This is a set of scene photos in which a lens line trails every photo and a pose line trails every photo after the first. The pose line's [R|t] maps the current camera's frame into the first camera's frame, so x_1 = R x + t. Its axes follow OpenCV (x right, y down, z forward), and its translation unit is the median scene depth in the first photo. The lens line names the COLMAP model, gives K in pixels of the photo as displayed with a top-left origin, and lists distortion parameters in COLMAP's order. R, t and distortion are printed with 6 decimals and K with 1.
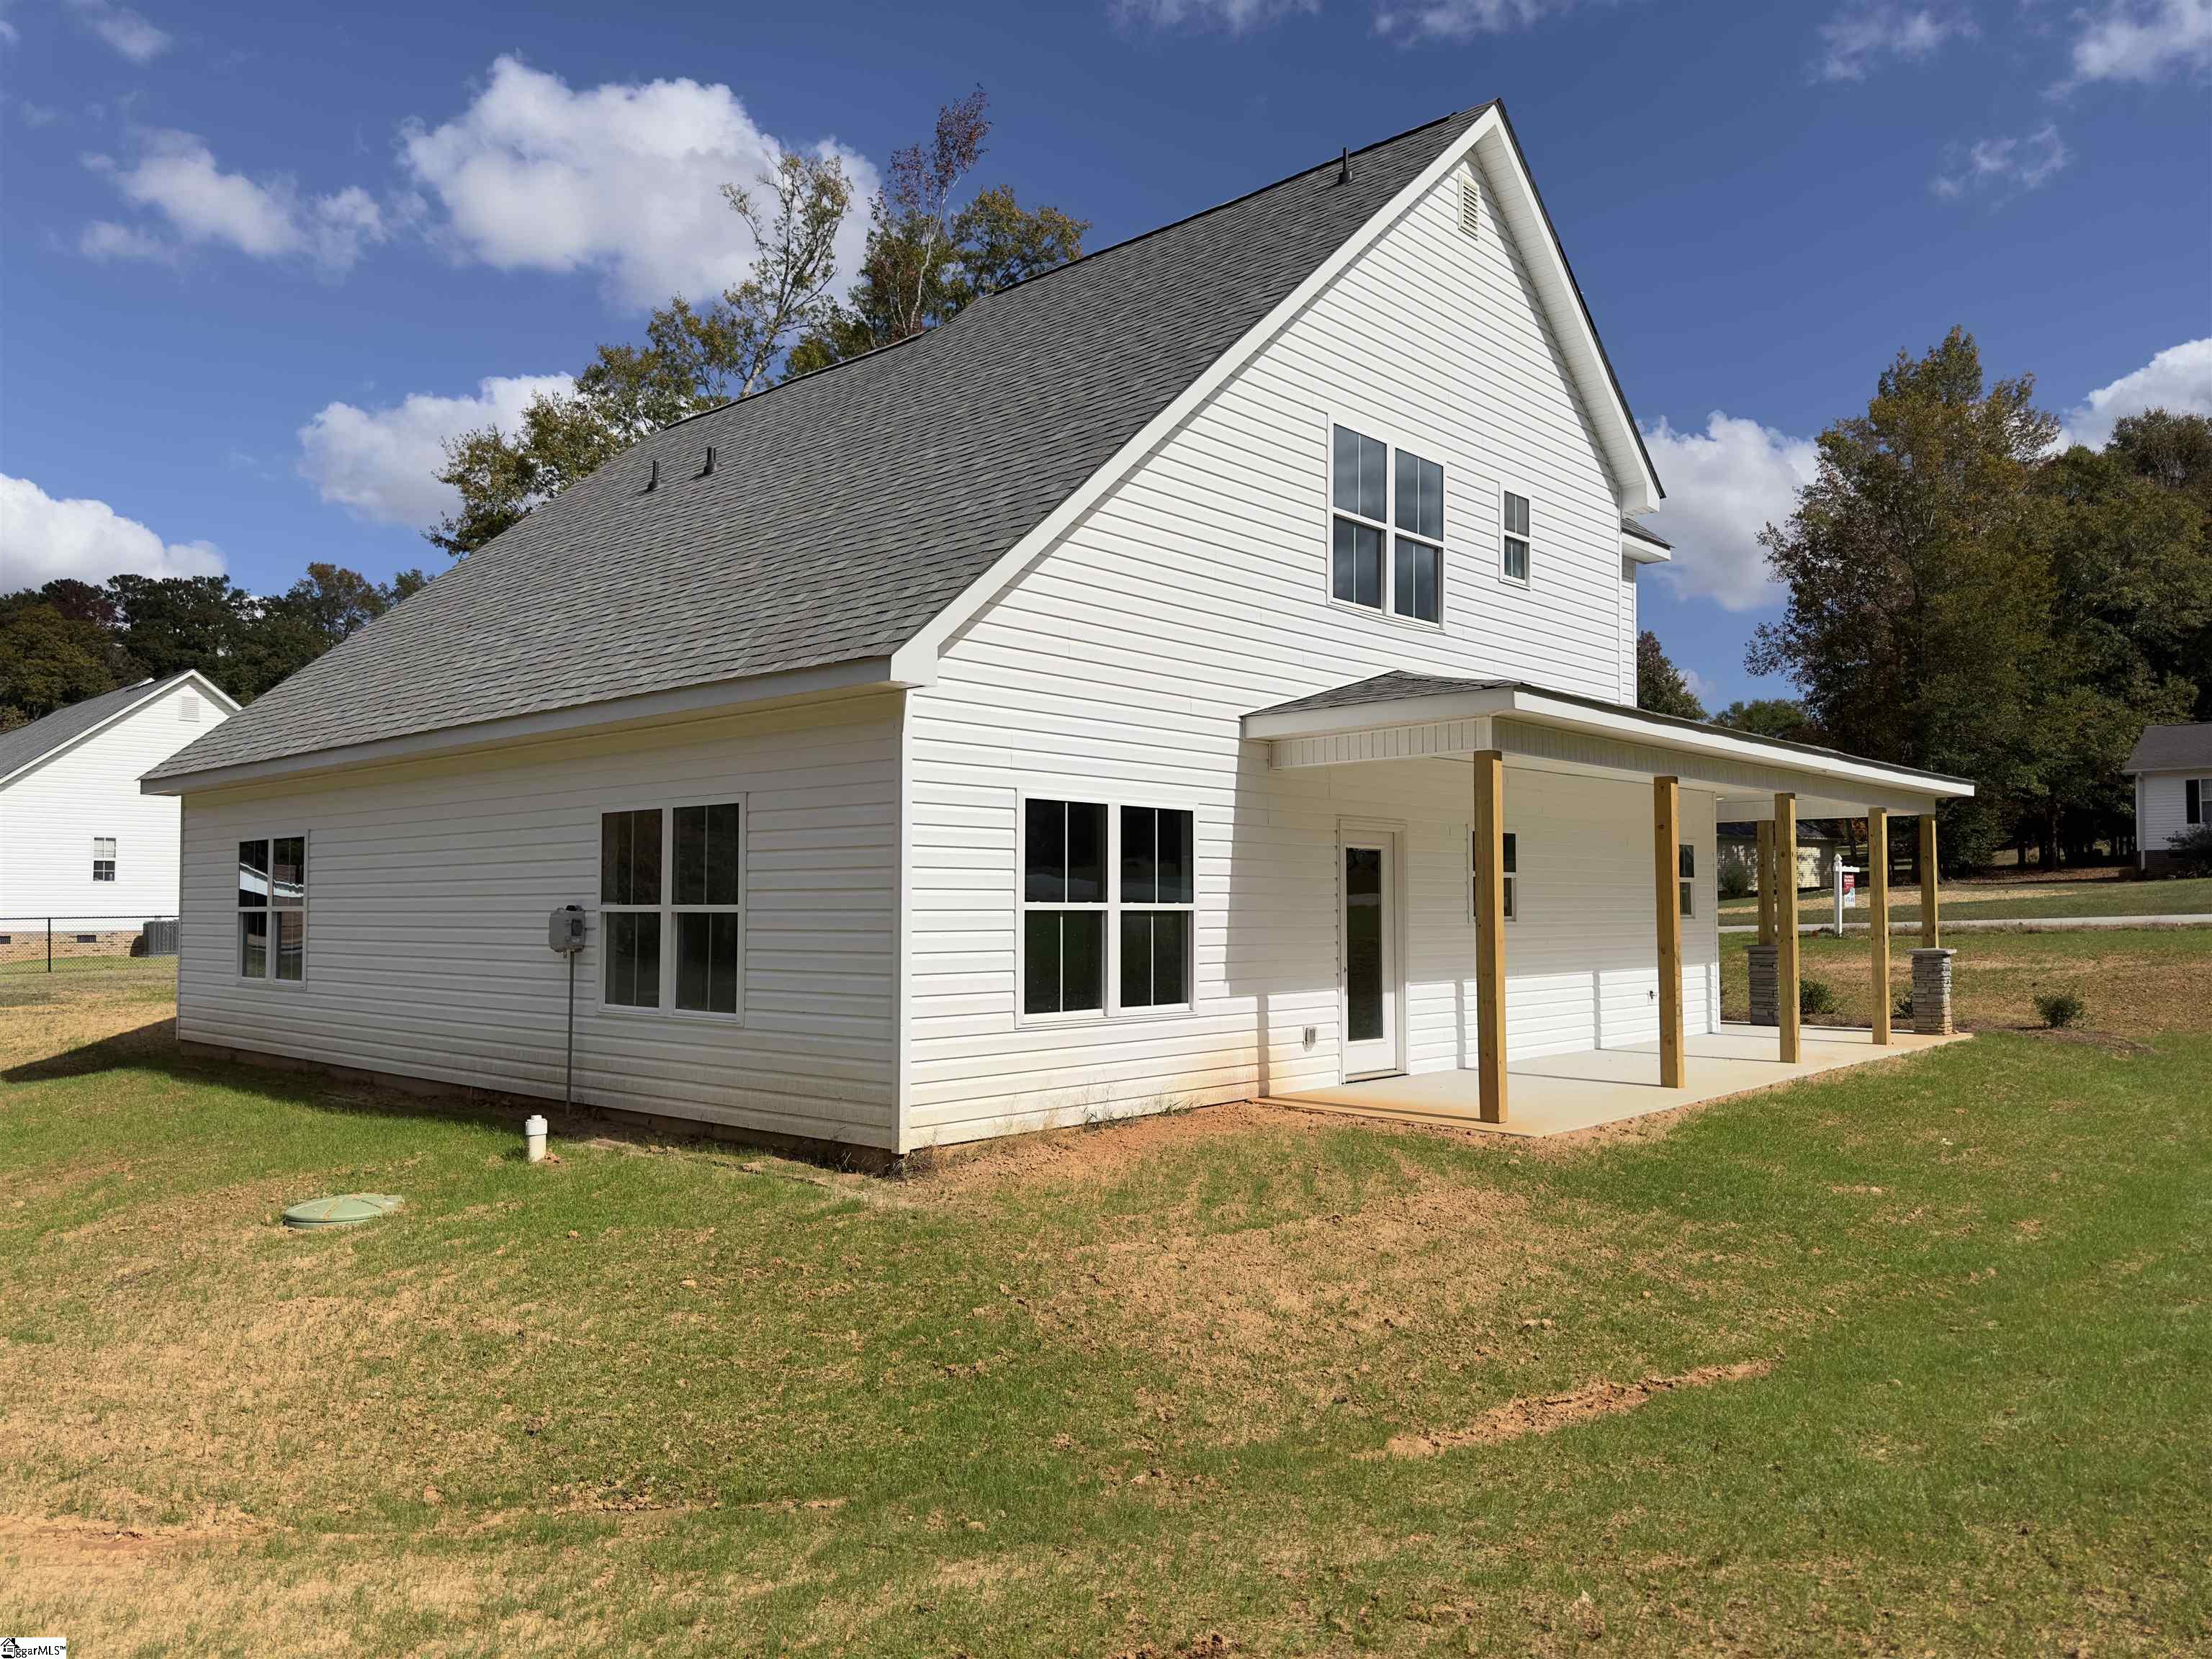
lens RADIAL K [[1555.2, 0, 1105.5], [0, 1555.2, 826.3], [0, 0, 1]] dist [0.071212, -0.018752]
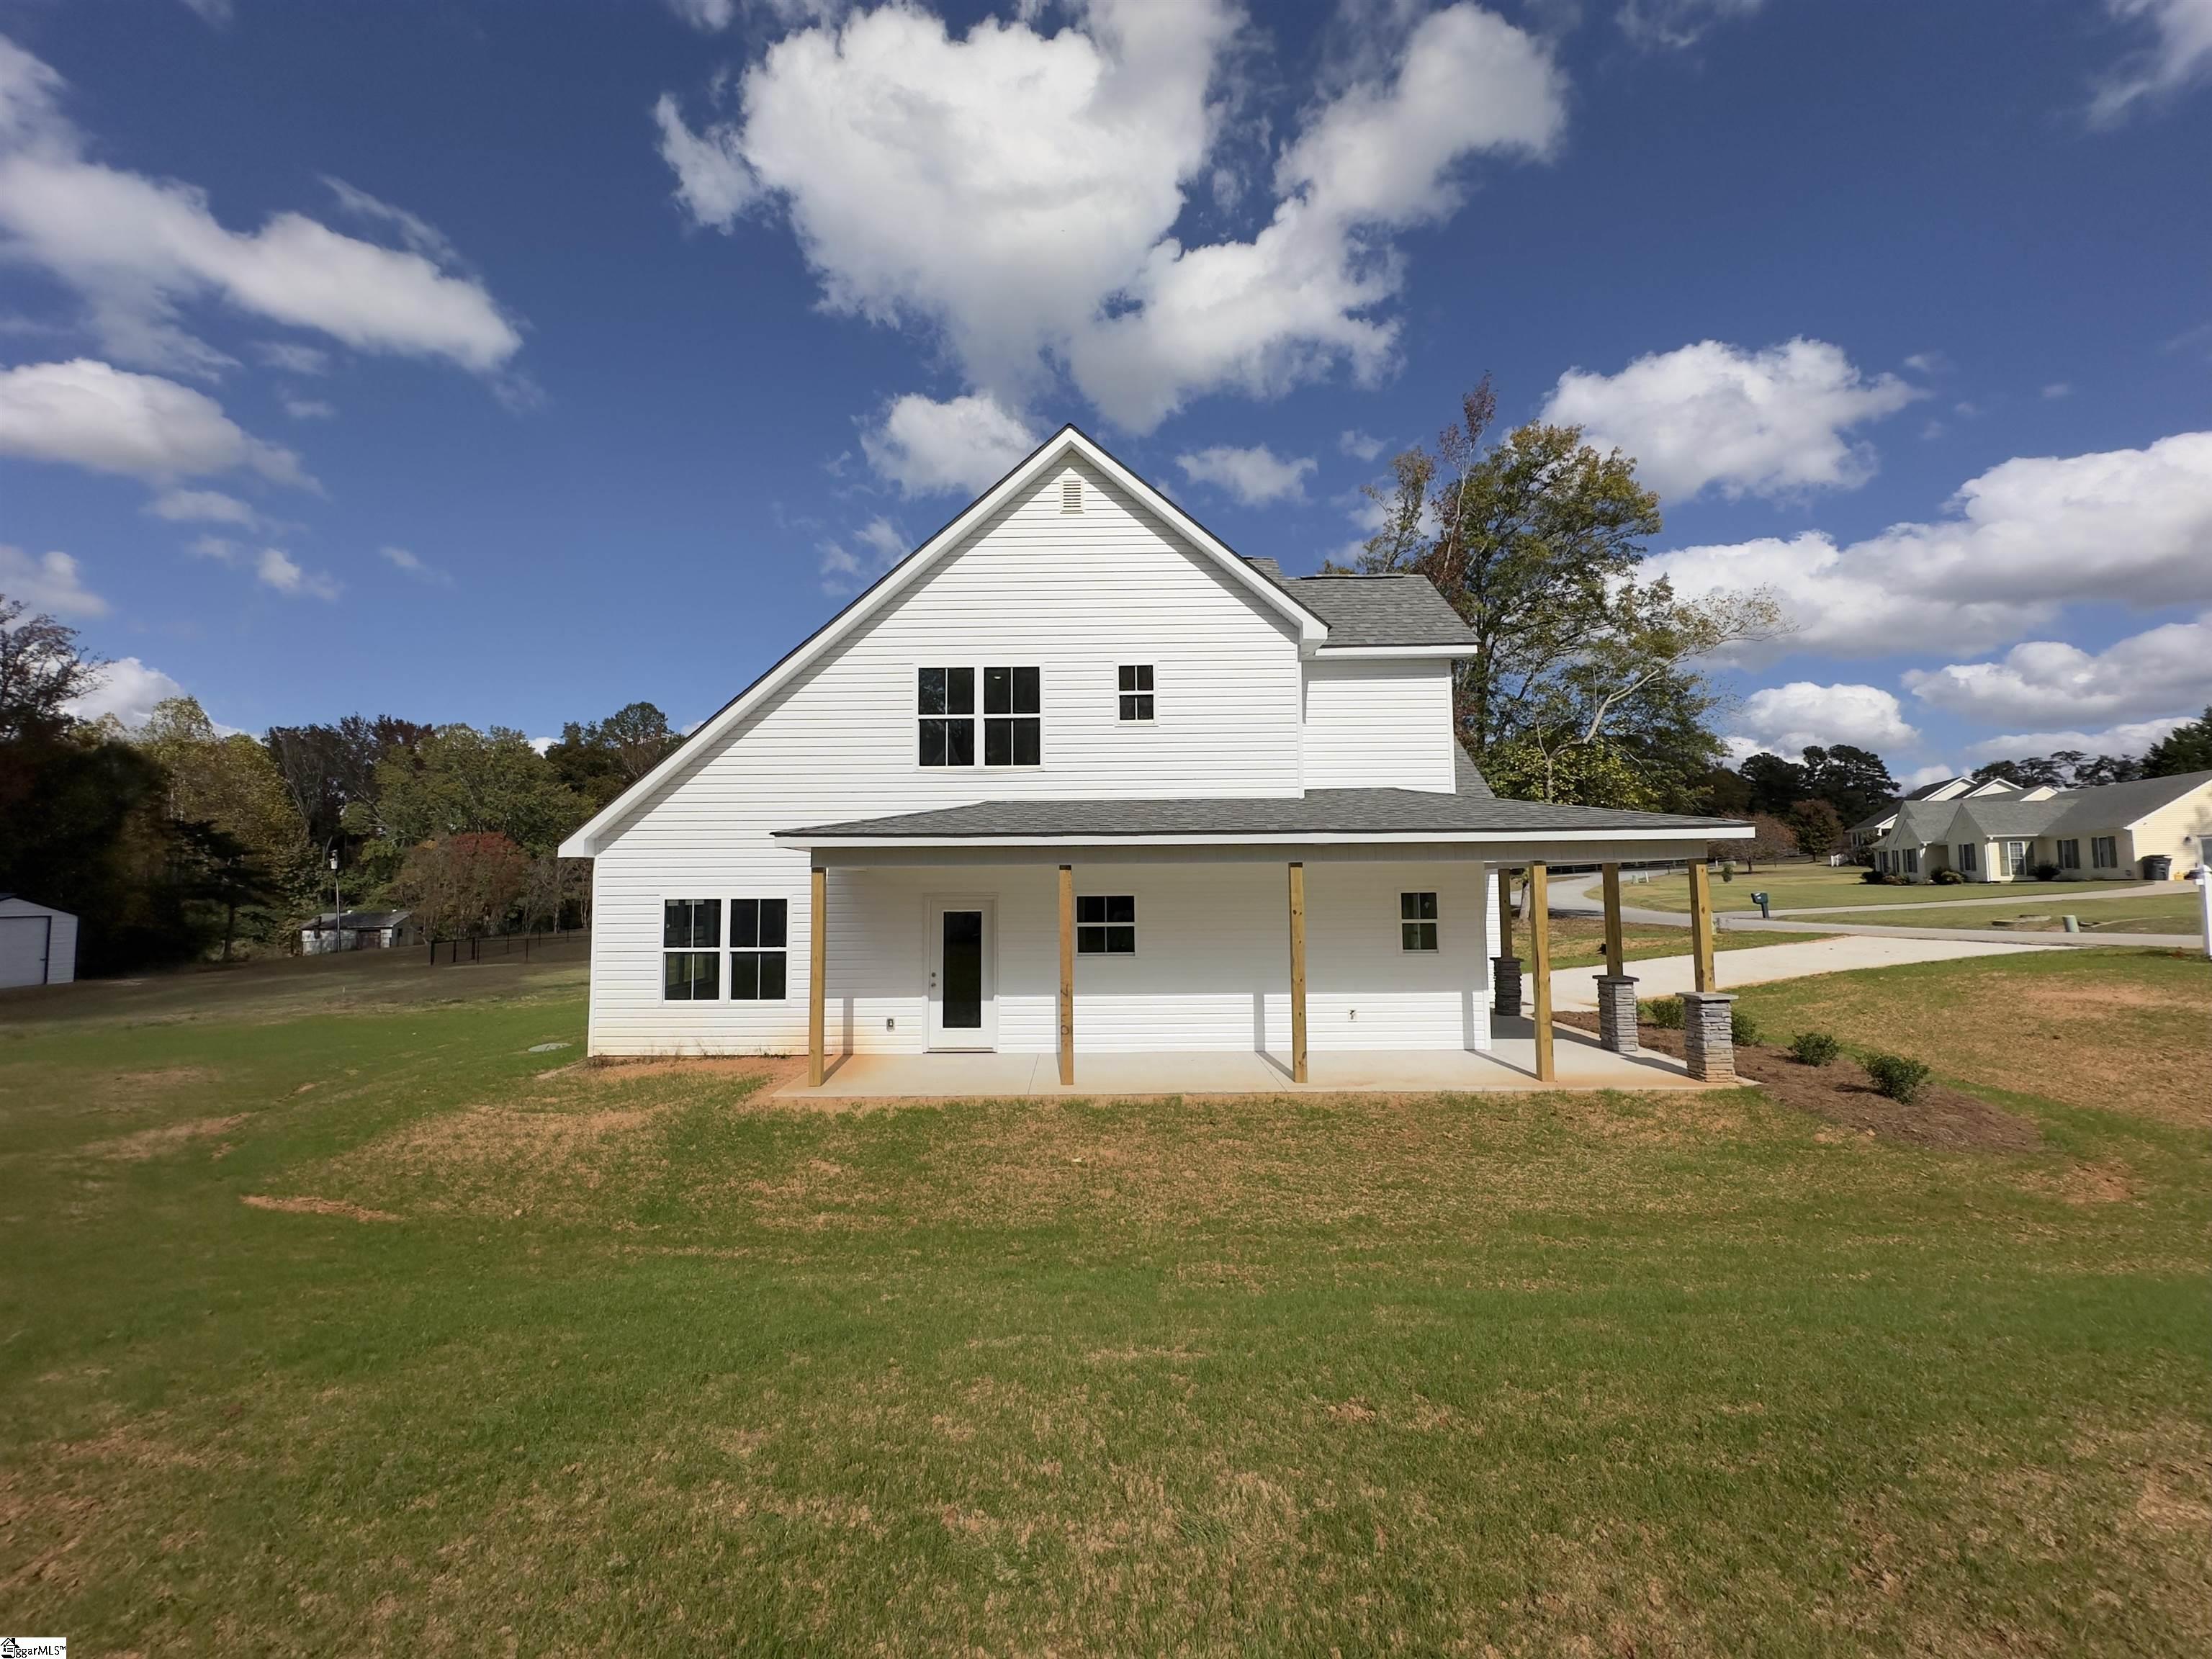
lens RADIAL K [[881.9, 0, 1104.3], [0, 881.9, 814.2], [0, 0, 1]] dist [-0.002789, 0.000958]
pose [[0.670814, -0.067431, -0.738554, 0.991713], [0.046769, 0.997722, -0.048614, -0.037736], [0.740149, -0.001930, 0.672440, 0.491738]]
